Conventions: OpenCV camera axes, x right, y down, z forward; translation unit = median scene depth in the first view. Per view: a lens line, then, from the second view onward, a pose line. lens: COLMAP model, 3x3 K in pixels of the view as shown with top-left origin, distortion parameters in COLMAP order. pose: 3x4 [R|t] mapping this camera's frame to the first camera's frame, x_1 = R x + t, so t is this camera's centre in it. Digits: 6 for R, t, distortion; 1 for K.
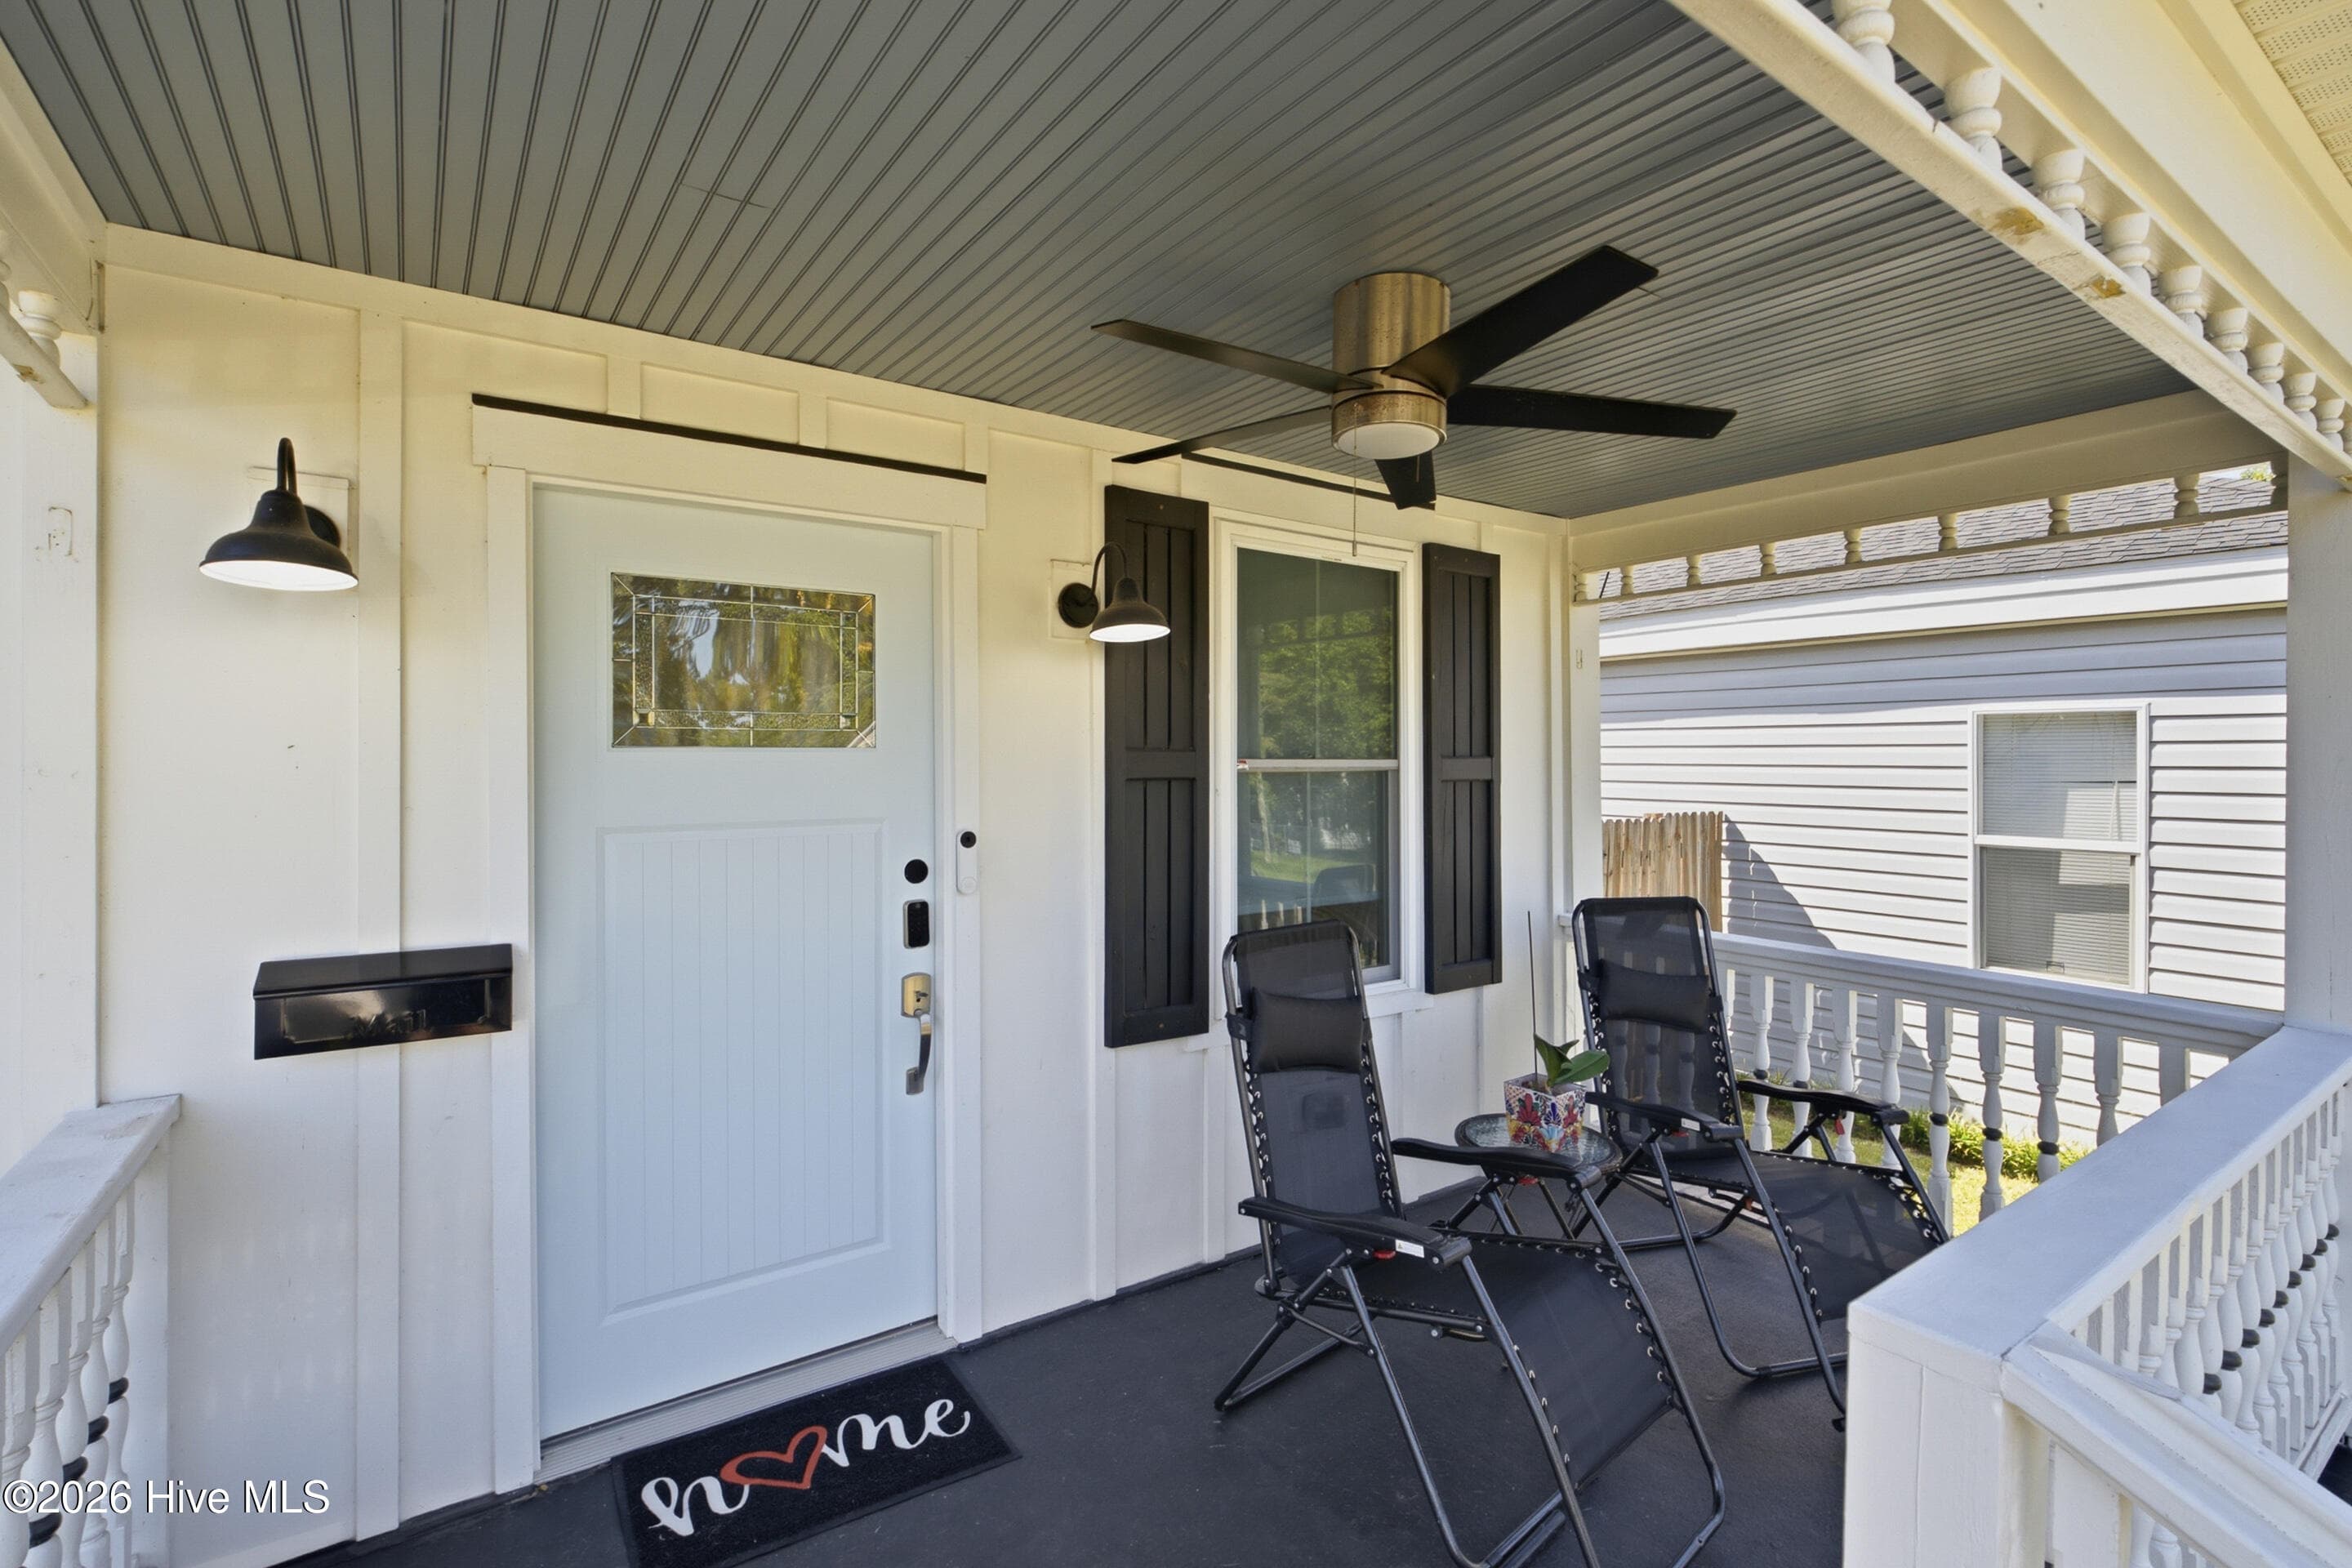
lens RADIAL K [[1072.3, 0, 1170.1], [0, 1072.3, 748.7], [0, 0, 1]] dist [0.000239, -0.000282]
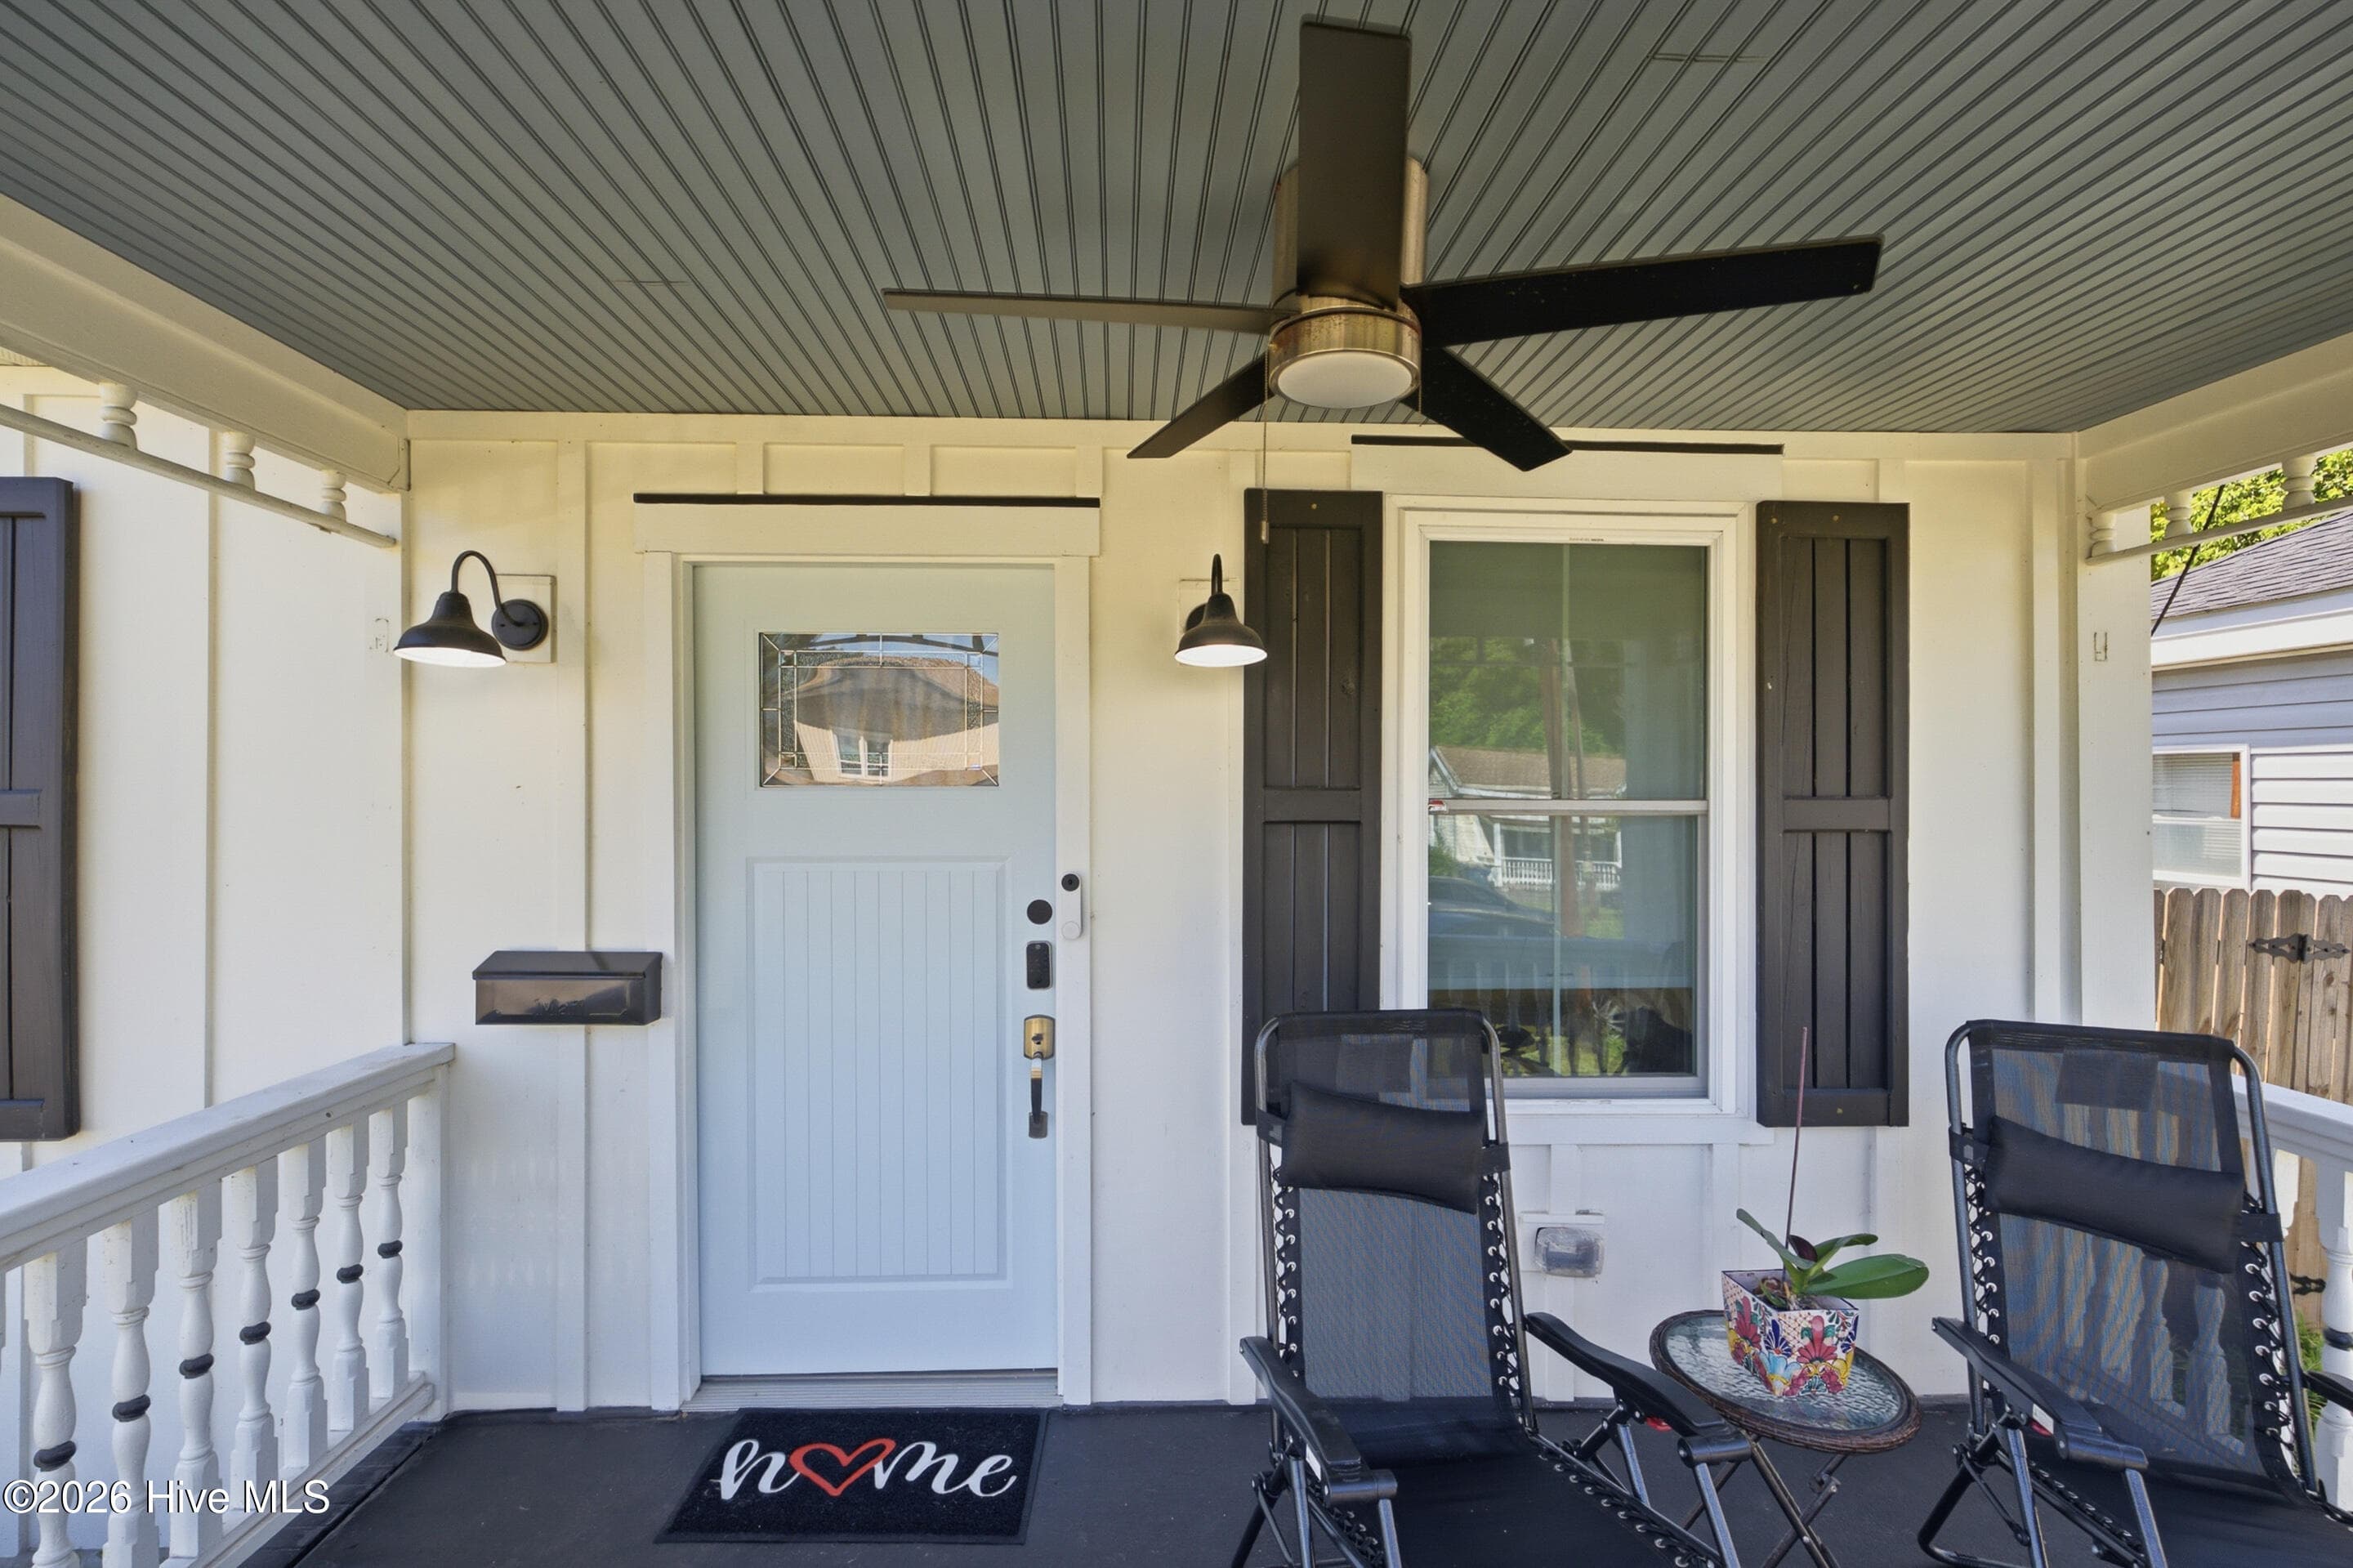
lens RADIAL K [[1082.8, 0, 1176.5], [0, 1082.8, 784.0], [0, 0, 1]] dist [0.000078, 0.000163]
pose [[0.842485, 0.001200, -0.538719, 0.407419], [0.001450, 0.999989, 0.004495, -0.006983], [0.538718, -0.004568, 0.842474, 0.234047]]
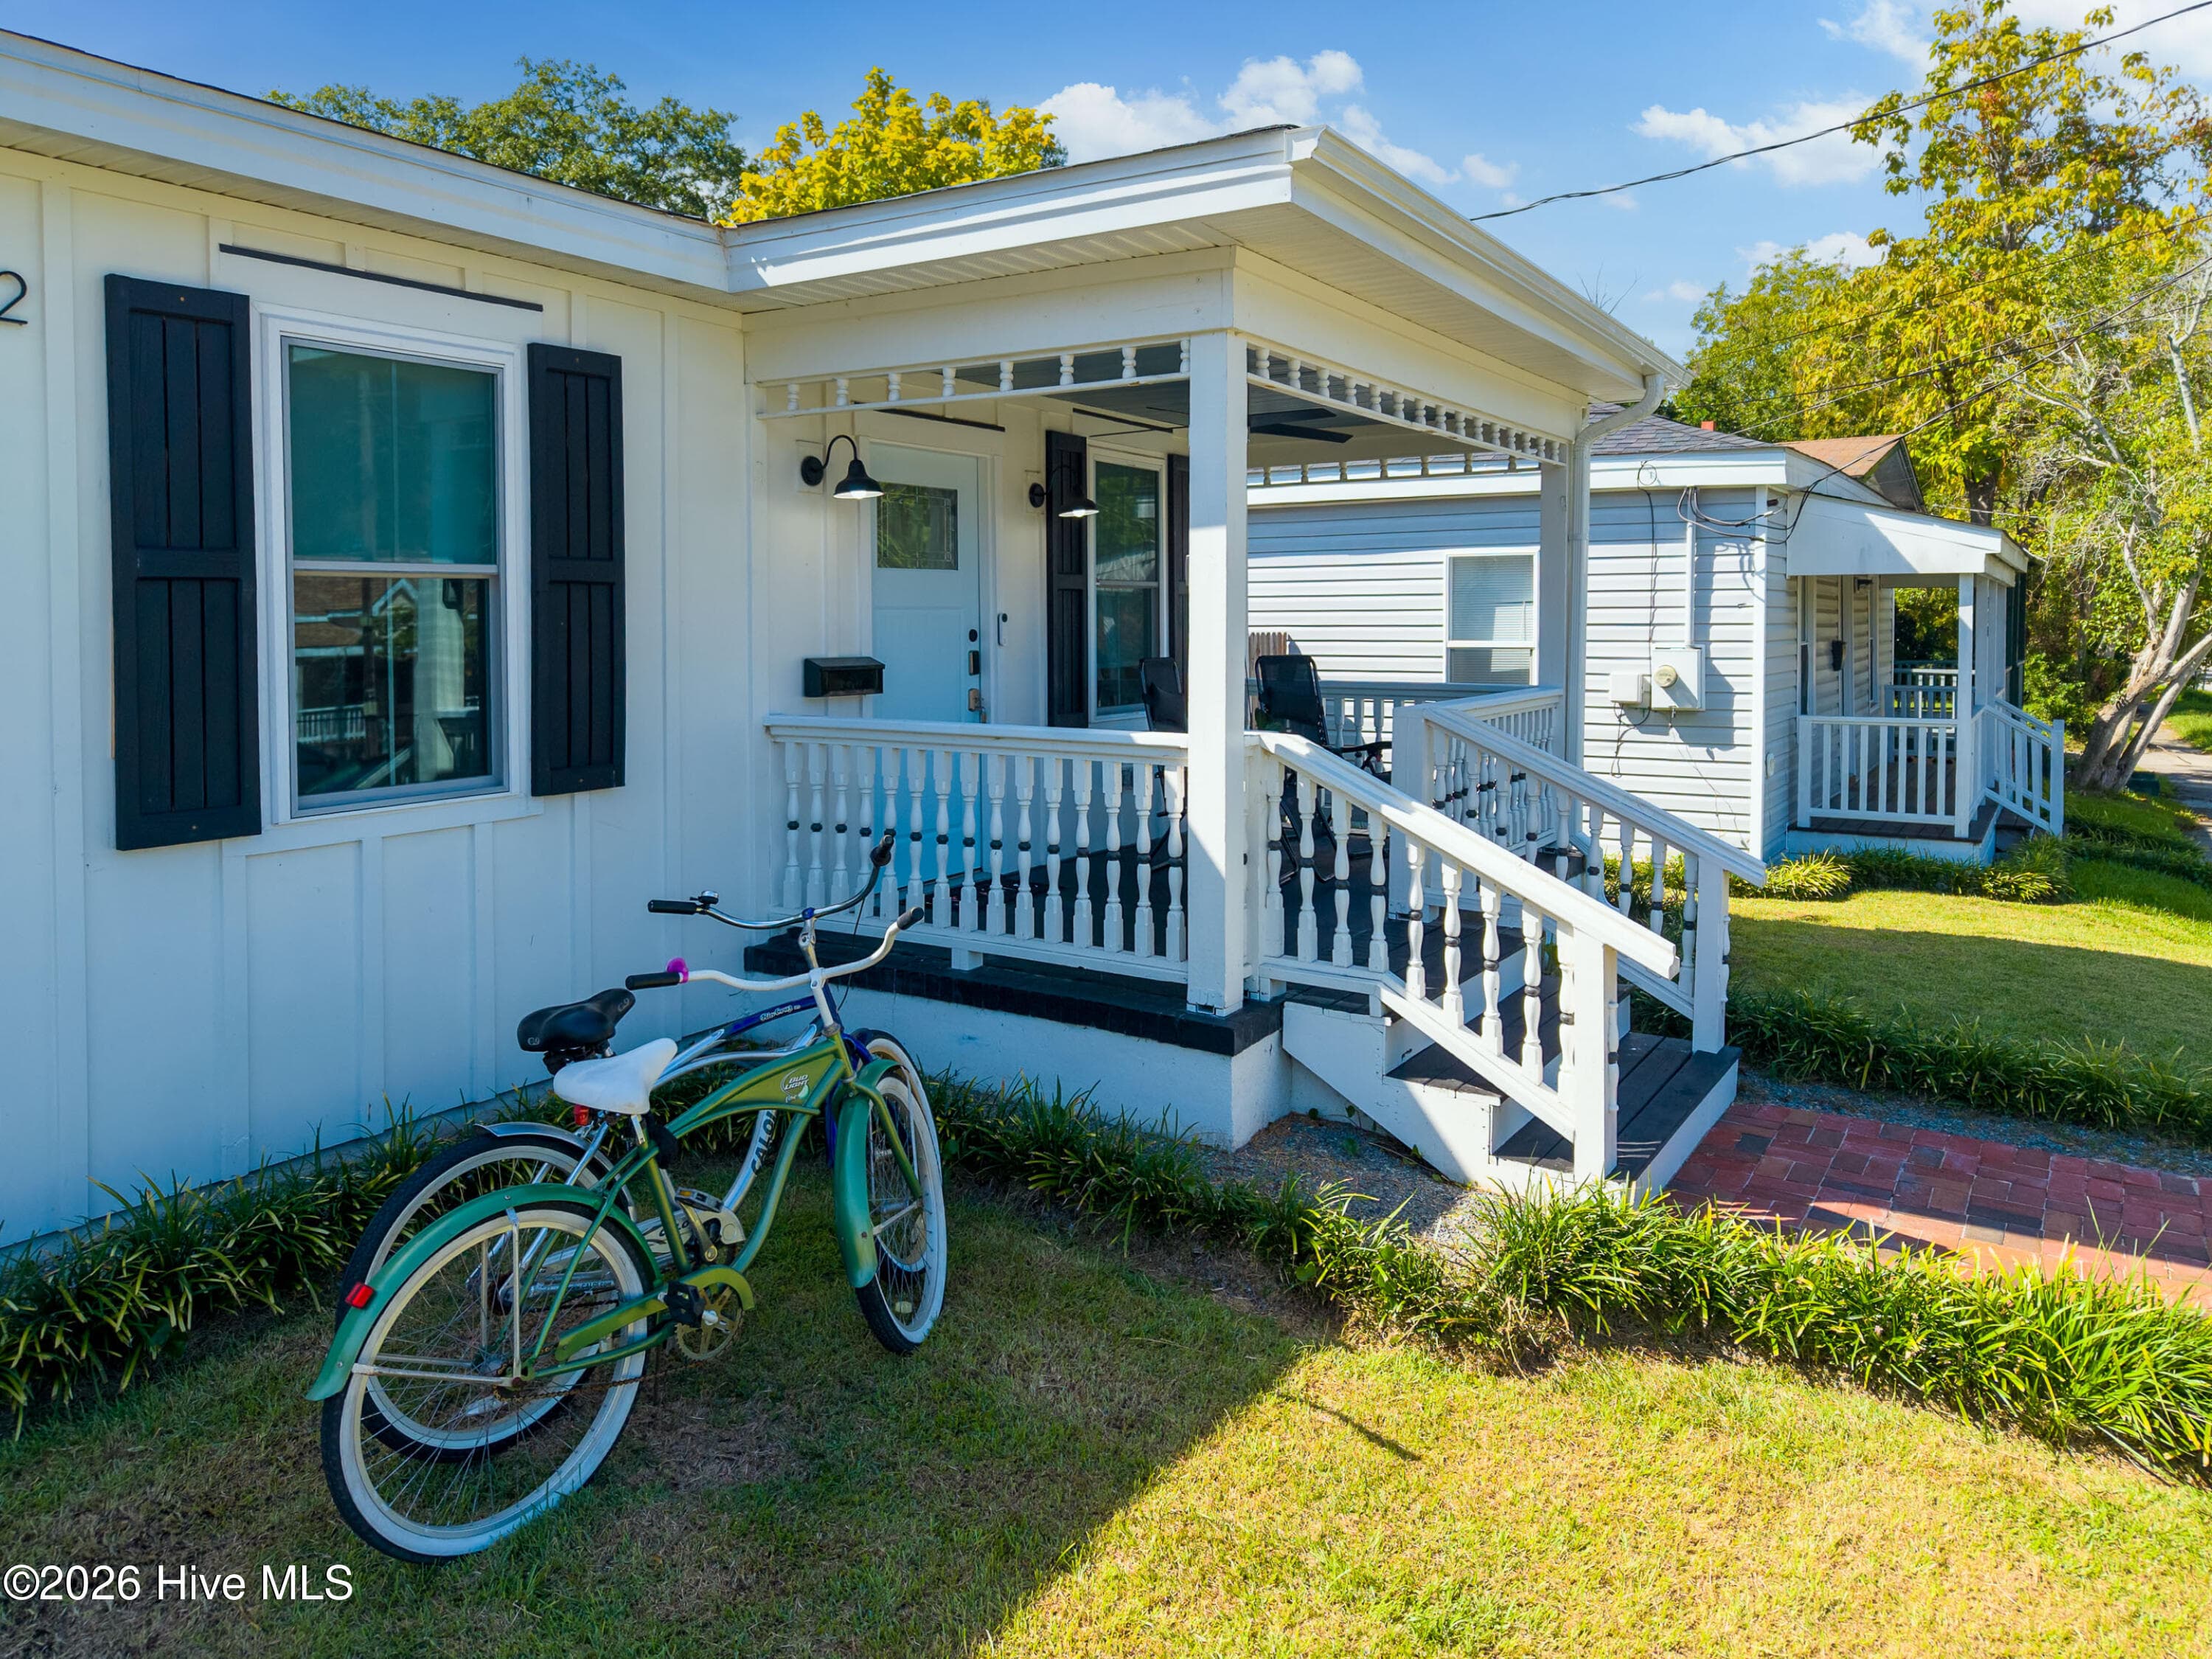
lens RADIAL K [[1516.6, 0, 1014.2], [0, 1516.6, 828.6], [0, 0, 1]] dist [-0.006112, -0.008246]
pose [[0.940017, -0.058671, 0.336045, -1.128835], [0.009868, 0.989363, 0.145132, 0.062911], [-0.340985, -0.133111, 0.930597, -1.666772]]
